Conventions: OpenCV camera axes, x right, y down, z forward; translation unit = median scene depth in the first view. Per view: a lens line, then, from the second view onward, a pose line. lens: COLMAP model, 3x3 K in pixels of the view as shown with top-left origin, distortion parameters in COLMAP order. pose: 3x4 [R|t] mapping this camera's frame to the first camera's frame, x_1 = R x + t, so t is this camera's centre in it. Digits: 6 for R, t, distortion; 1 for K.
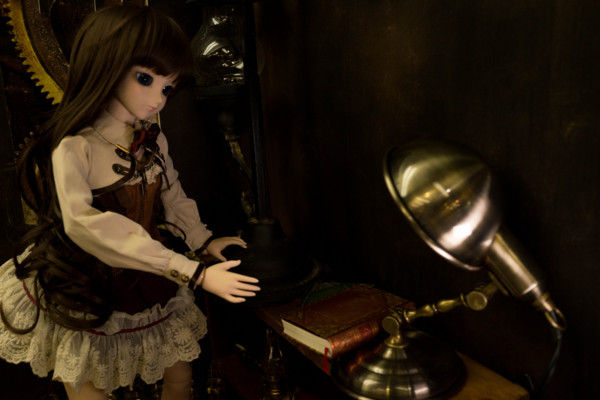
lens RADIAL K [[587.4, 0, 300.0], [0, 587.4, 200.0], [0, 0, 1]] dist [-0.078771, -0.001547]
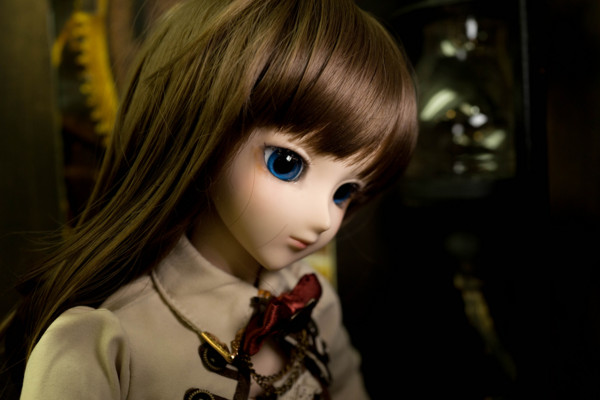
lens RADIAL K [[620.6, 0, 300.0], [0, 620.6, 200.0], [0, 0, 1]] dist [-0.103271, -0.027233]
pose [[0.954445, 0.036539, -0.296141, -0.136870], [-0.078199, 0.988415, -0.130078, -0.129856], [0.287957, 0.147310, 0.946245, 0.612015]]
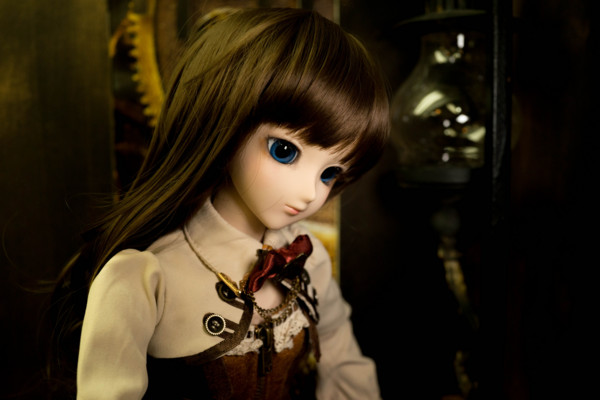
lens RADIAL K [[601.4, 0, 300.0], [0, 601.4, 200.0], [0, 0, 1]] dist [-0.084930, 0.002681]
pose [[0.933775, 0.088542, -0.346735, -0.071323], [-0.126772, 0.987920, -0.089128, -0.117649], [0.334655, 0.127182, 0.933719, 0.511993]]
